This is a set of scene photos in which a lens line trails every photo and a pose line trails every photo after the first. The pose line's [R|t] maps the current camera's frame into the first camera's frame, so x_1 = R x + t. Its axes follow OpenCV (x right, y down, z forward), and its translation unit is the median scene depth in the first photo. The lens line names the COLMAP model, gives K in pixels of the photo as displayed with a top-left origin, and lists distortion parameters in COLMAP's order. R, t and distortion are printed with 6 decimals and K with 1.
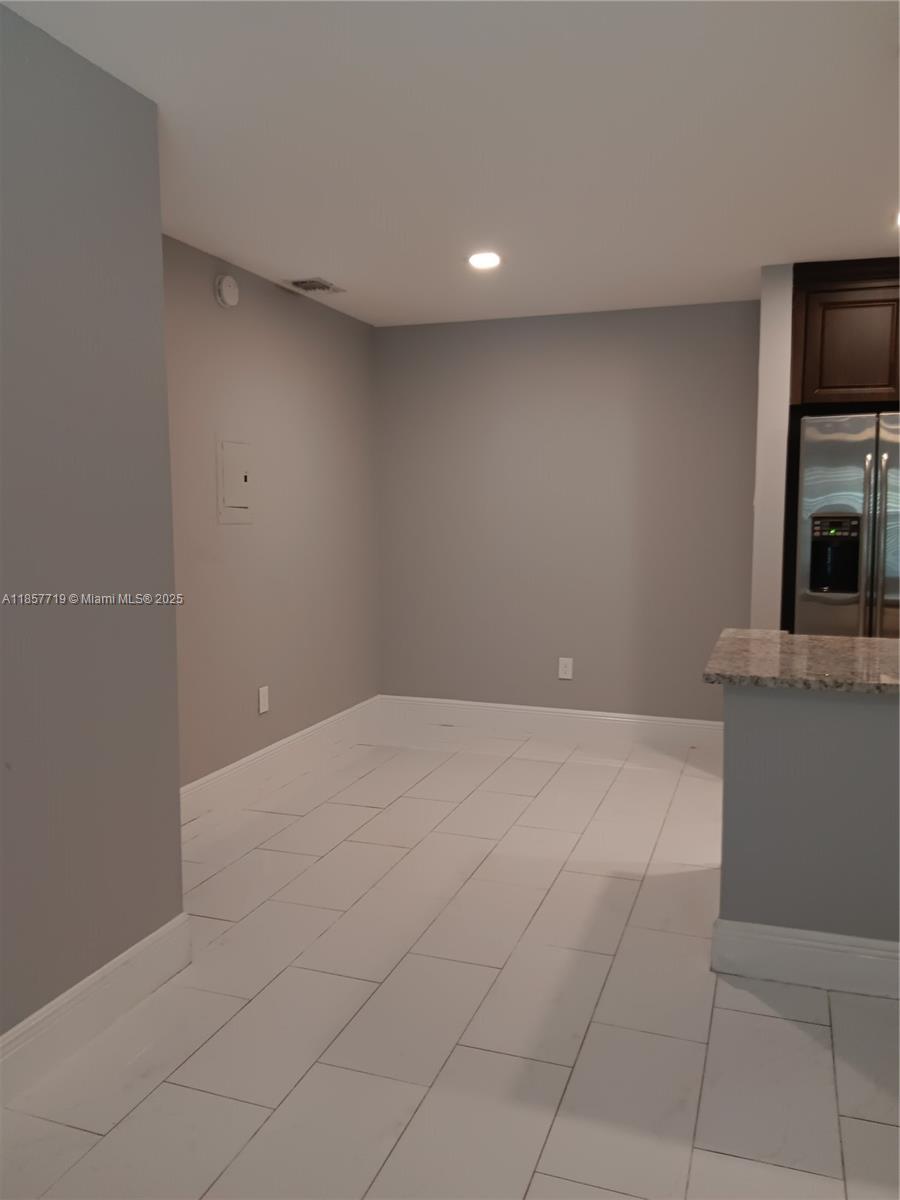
lens RADIAL K [[930.9, 0, 450.0], [0, 930.9, 600.0], [0, 0, 1]] dist [0.086207, -0.179983]
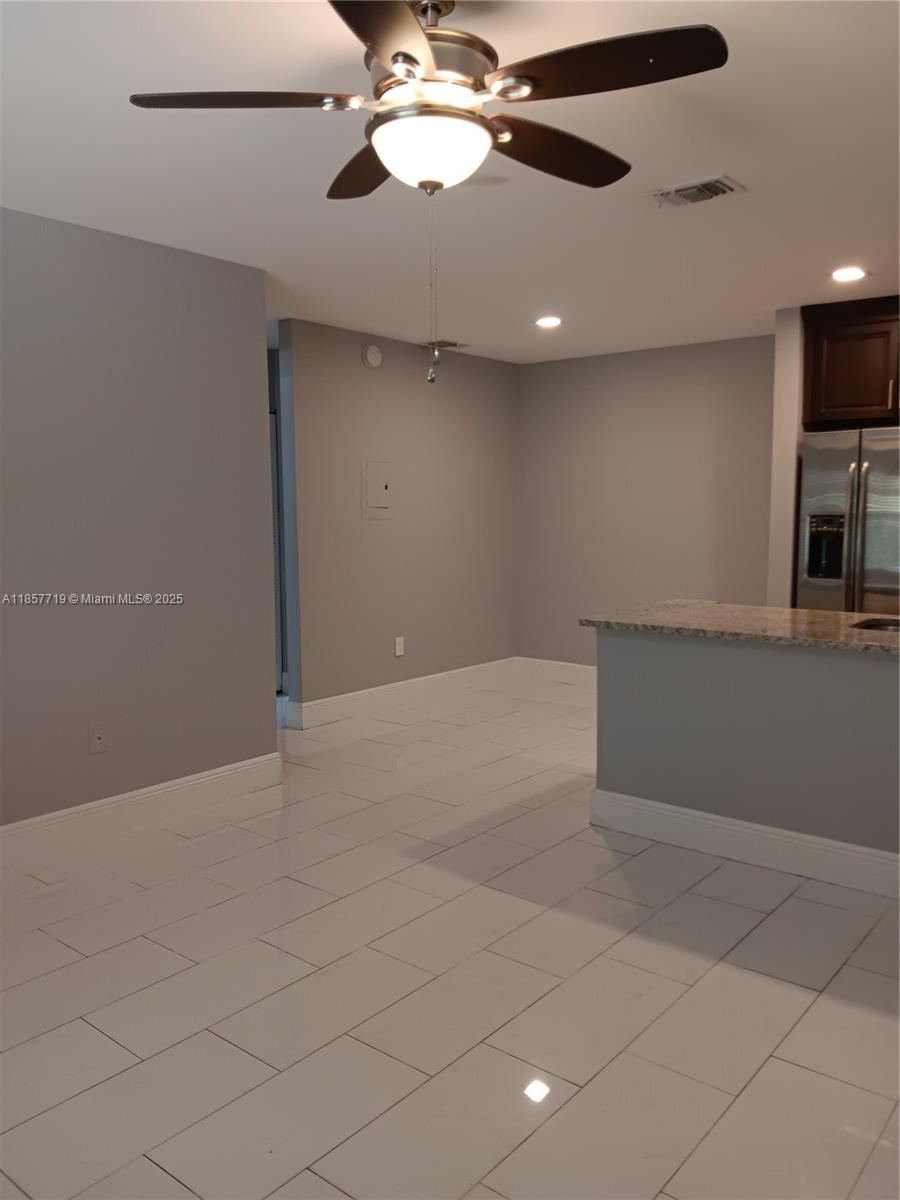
lens RADIAL K [[930.9, 0, 450.0], [0, 930.9, 600.0], [0, 0, 1]] dist [0.086207, -0.179983]
pose [[0.940277, 0.034311, -0.338678, 0.367345], [-0.034021, 0.999398, 0.006797, 0.028459], [0.338707, 0.005131, 0.940878, -0.297780]]
